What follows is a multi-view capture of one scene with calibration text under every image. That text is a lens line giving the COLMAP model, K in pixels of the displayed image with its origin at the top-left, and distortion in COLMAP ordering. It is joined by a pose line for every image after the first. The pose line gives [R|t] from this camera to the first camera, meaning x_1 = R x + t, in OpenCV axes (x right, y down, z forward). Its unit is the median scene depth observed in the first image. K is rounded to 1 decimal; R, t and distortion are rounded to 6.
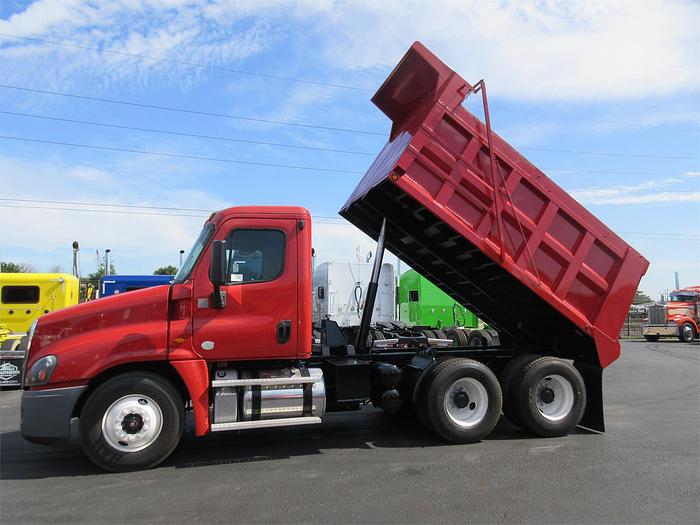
lens RADIAL K [[562.0, 0, 347.5], [0, 562.0, 258.2], [0, 0, 1]] dist [0.005804, -0.006941]
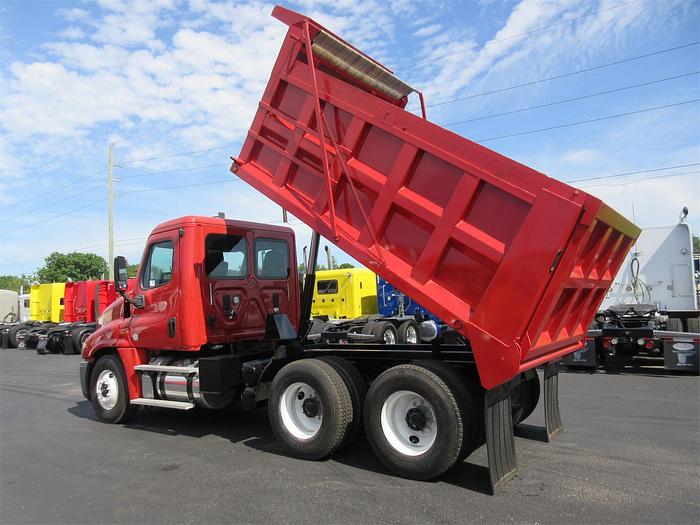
lens RADIAL K [[562.0, 0, 354.7], [0, 562.0, 257.0], [0, 0, 1]] dist [0.005804, -0.006941]
pose [[0.585042, -0.085317, -0.806503, 0.108720], [0.115727, 0.993057, -0.021103, 0.005526], [0.802704, -0.080988, 0.590853, 0.063992]]
